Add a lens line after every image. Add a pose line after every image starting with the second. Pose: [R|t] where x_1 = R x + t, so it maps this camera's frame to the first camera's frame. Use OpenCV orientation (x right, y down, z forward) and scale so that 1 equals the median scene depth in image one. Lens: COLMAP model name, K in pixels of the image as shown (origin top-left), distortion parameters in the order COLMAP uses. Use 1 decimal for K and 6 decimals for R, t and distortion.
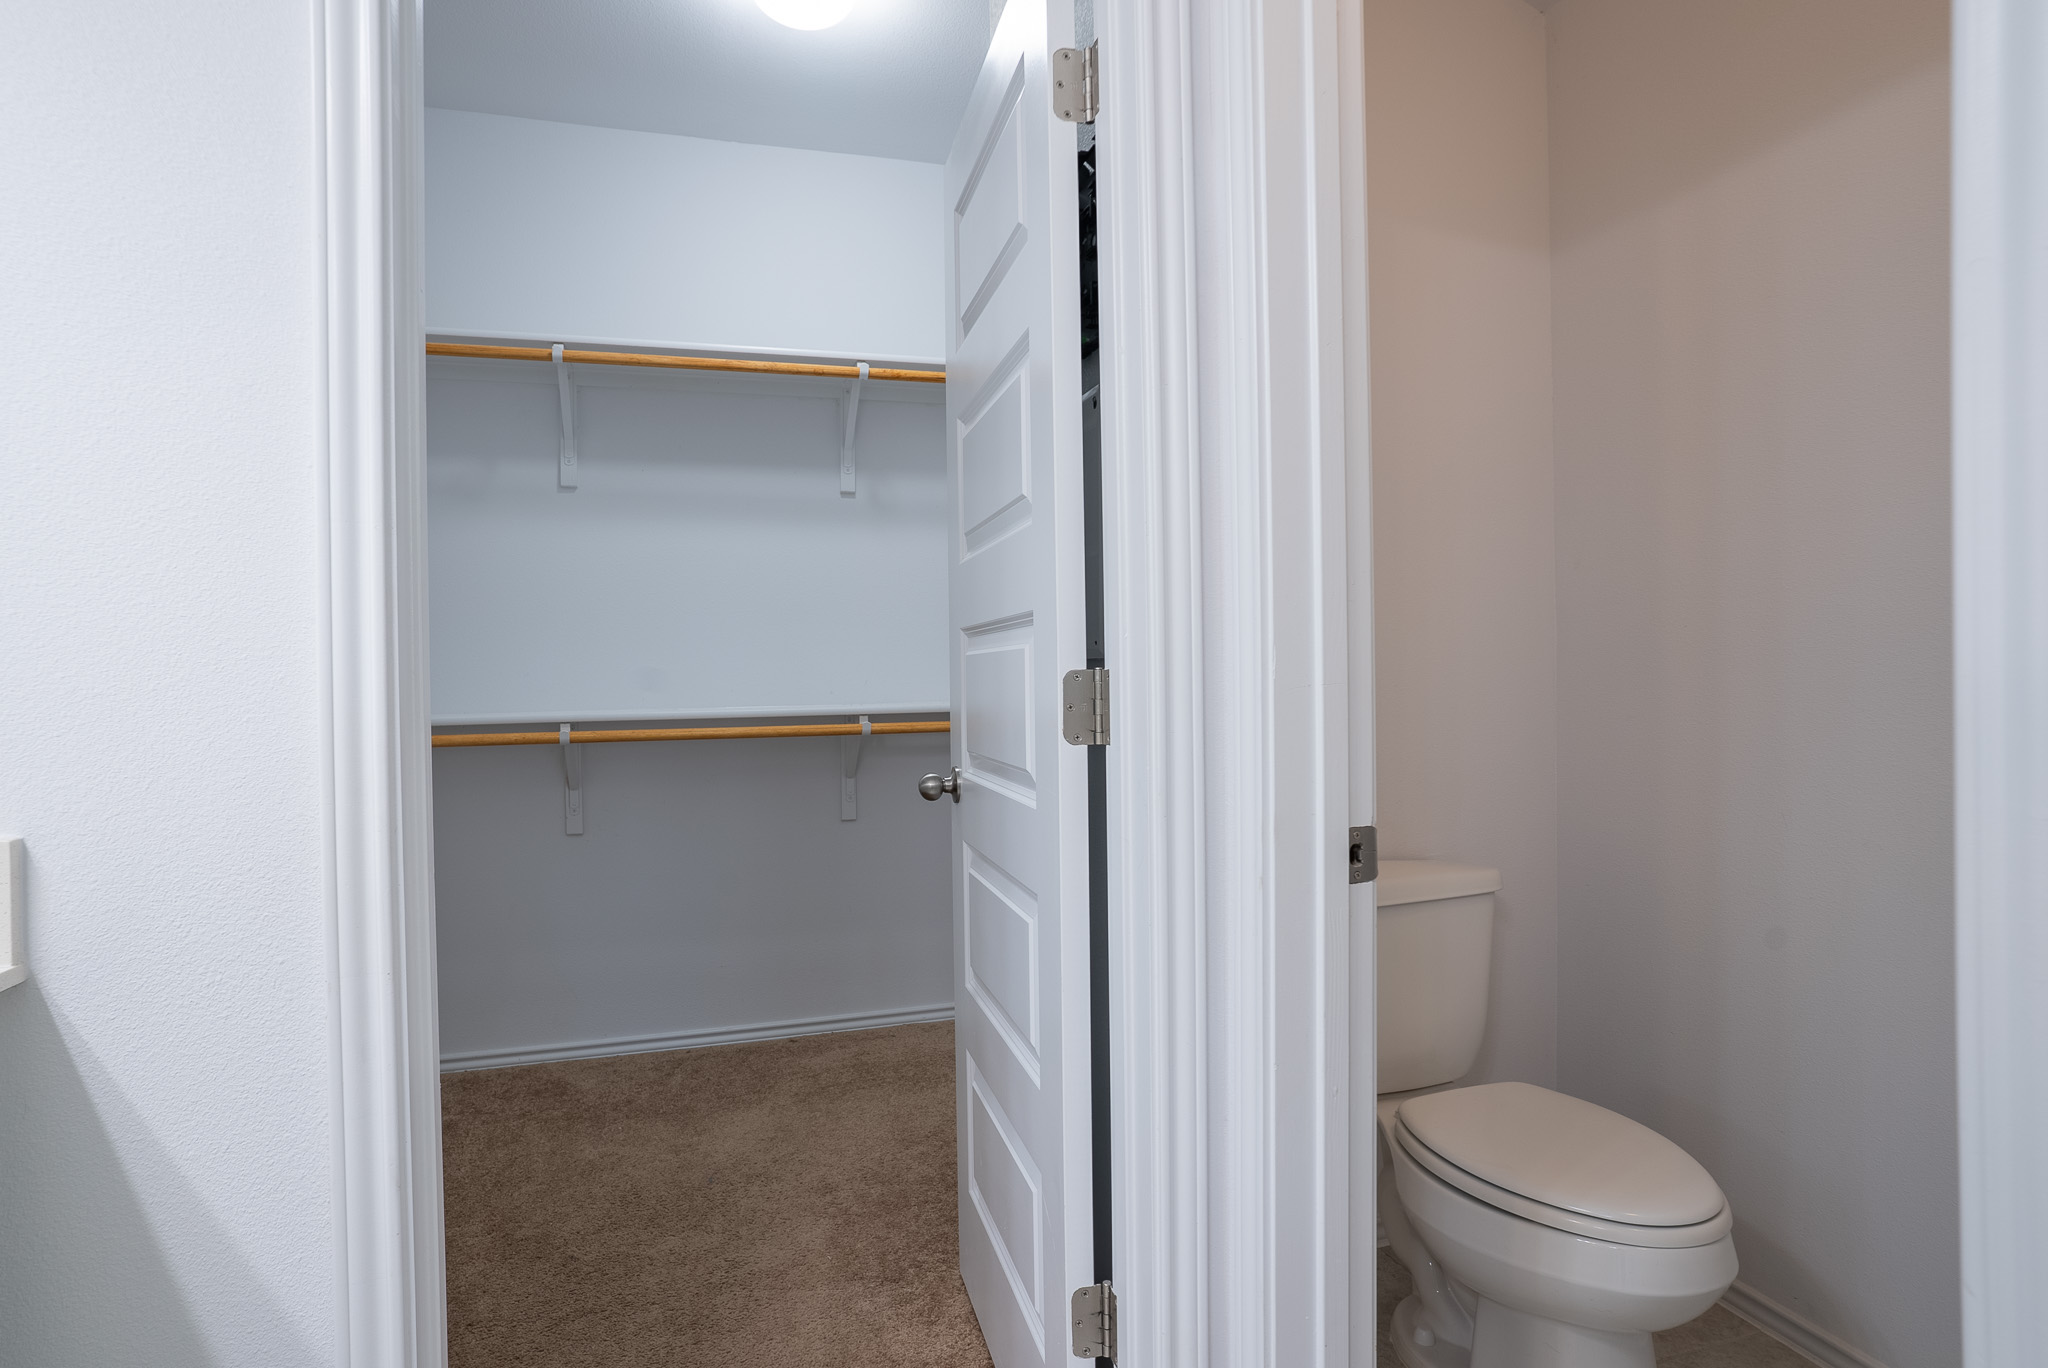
lens RADIAL K [[1087.3, 0, 1020.3], [0, 1087.3, 683.6], [0, 0, 1]] dist [-0.075700, 0.048049]
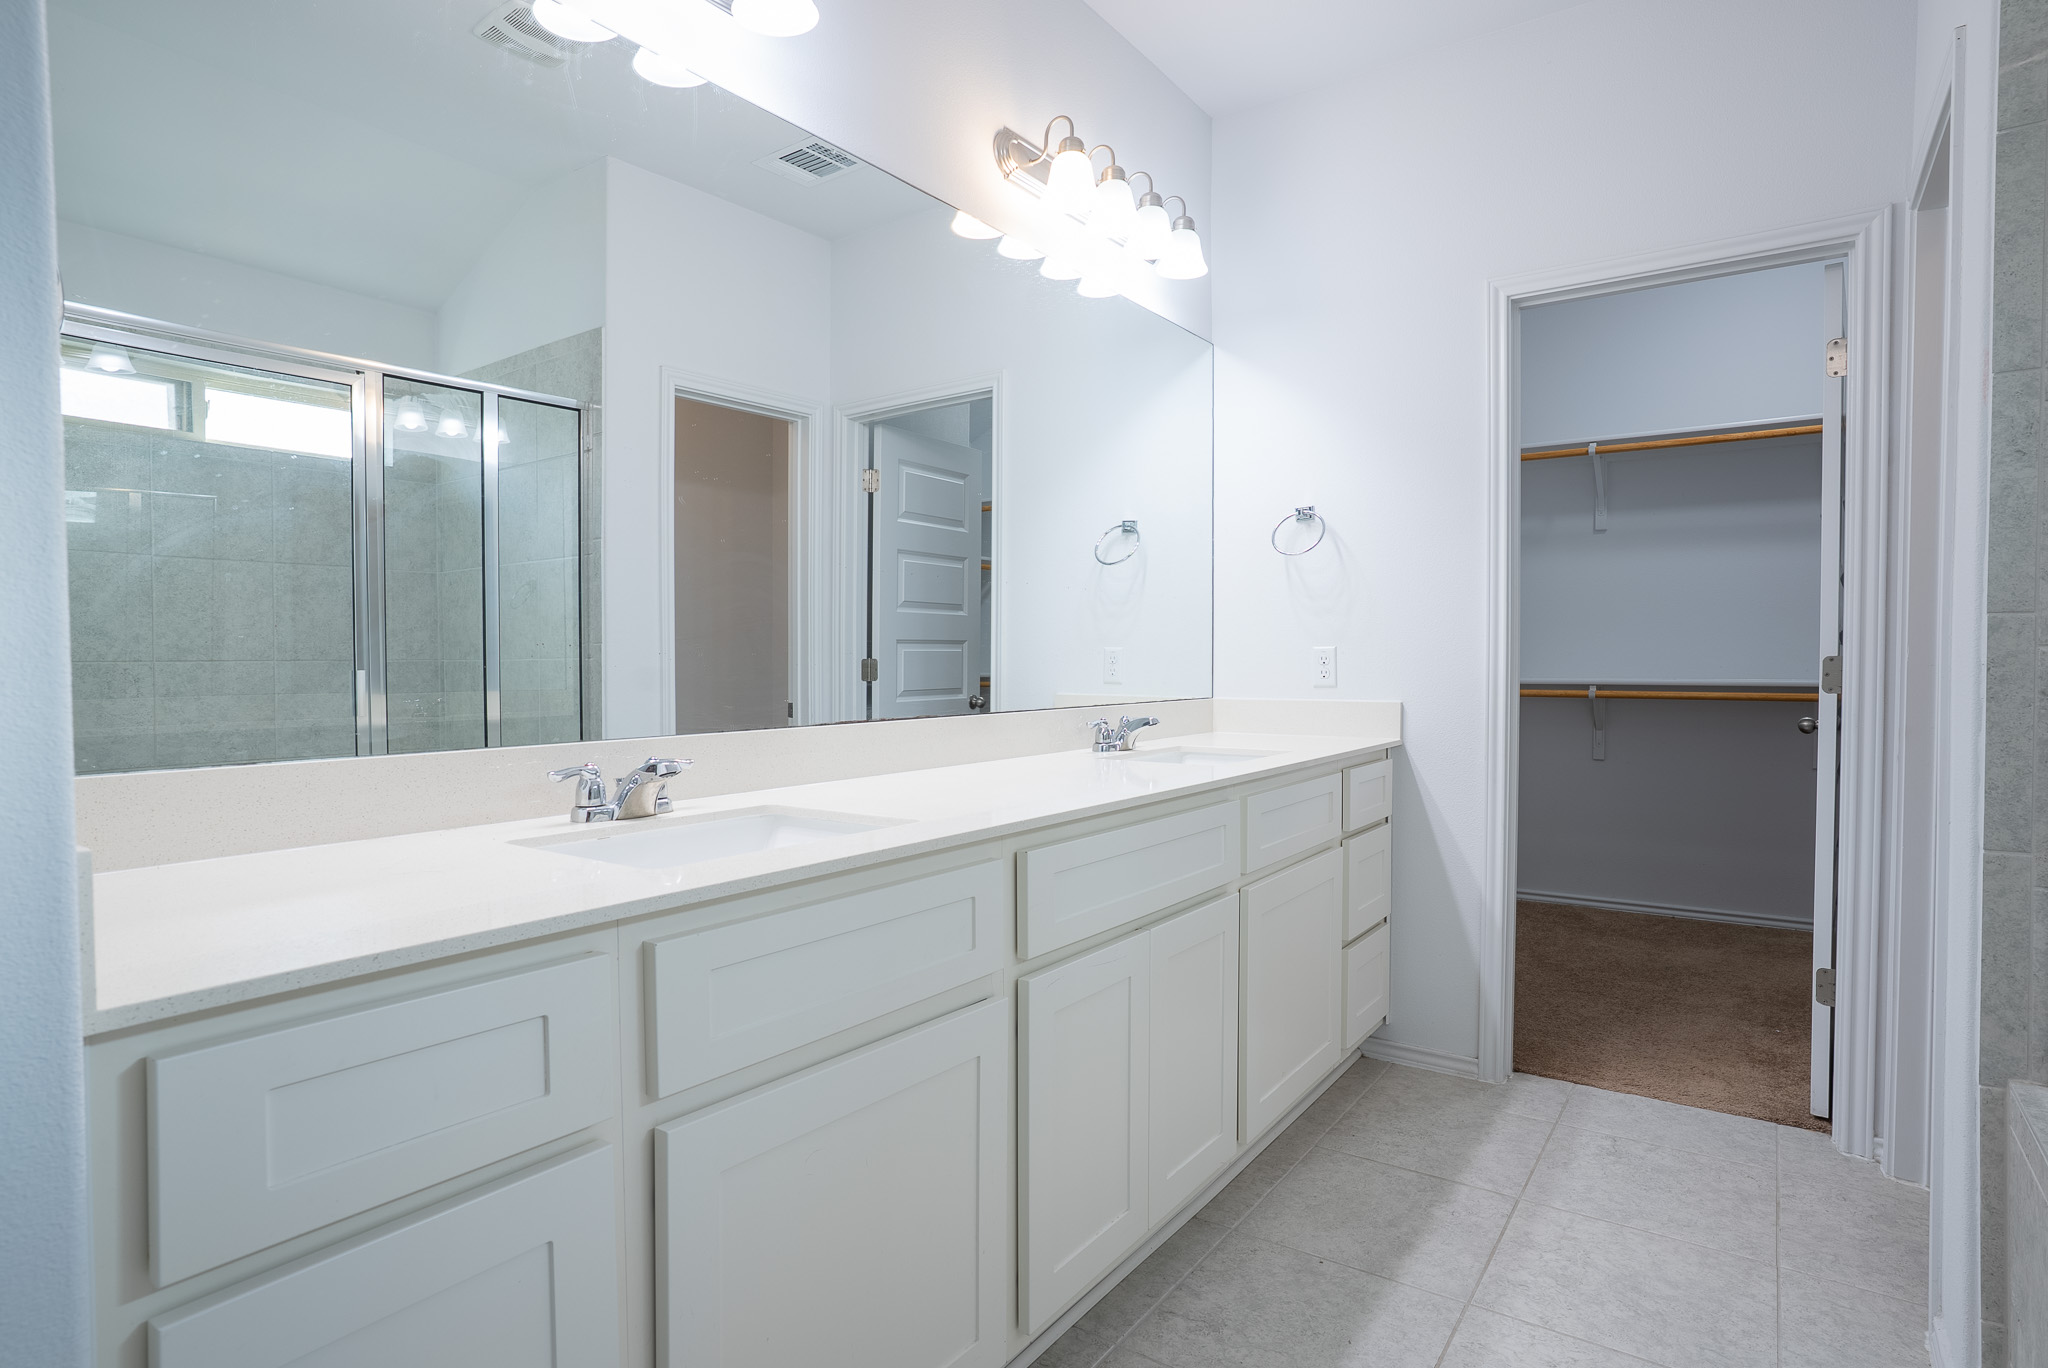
lens RADIAL K [[1087.3, 0, 1020.3], [0, 1087.3, 683.6], [0, 0, 1]] dist [-0.075700, 0.048049]
pose [[0.605539, 0.032394, -0.795156, 0.311759], [-0.014852, 0.999457, 0.029407, 0.000909], [0.795677, -0.005998, 0.605691, -0.614830]]
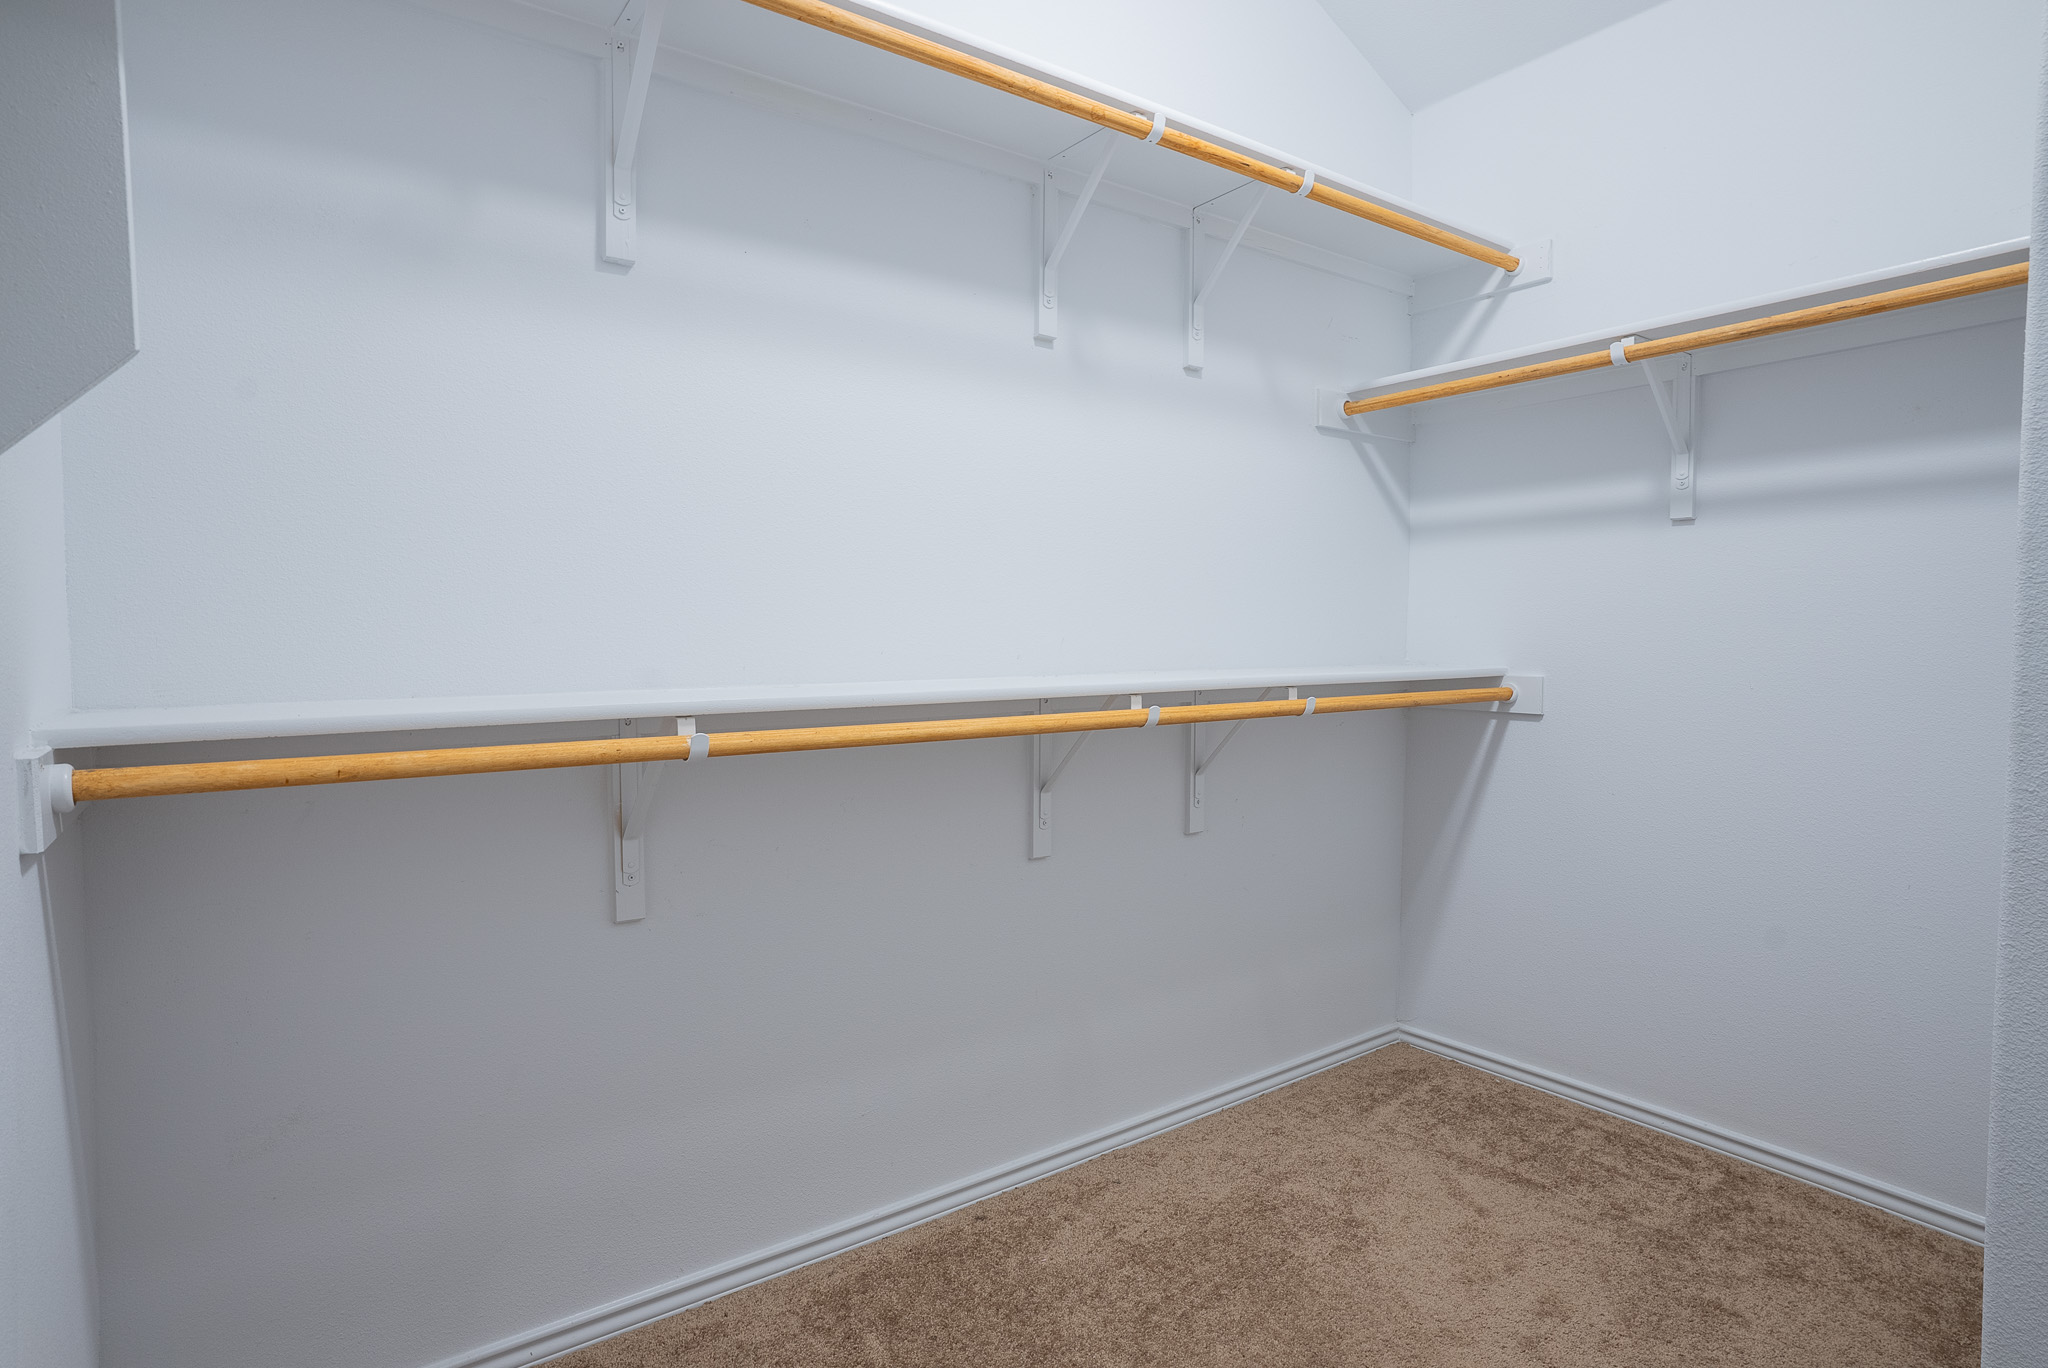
lens RADIAL K [[1087.3, 0, 1020.3], [0, 1087.3, 683.6], [0, 0, 1]] dist [-0.075700, 0.048049]
pose [[0.946146, -0.000243, 0.323740, -0.439429], [-0.013136, 0.999147, 0.039139, -0.000583], [-0.323473, -0.041284, 0.945336, 0.472800]]
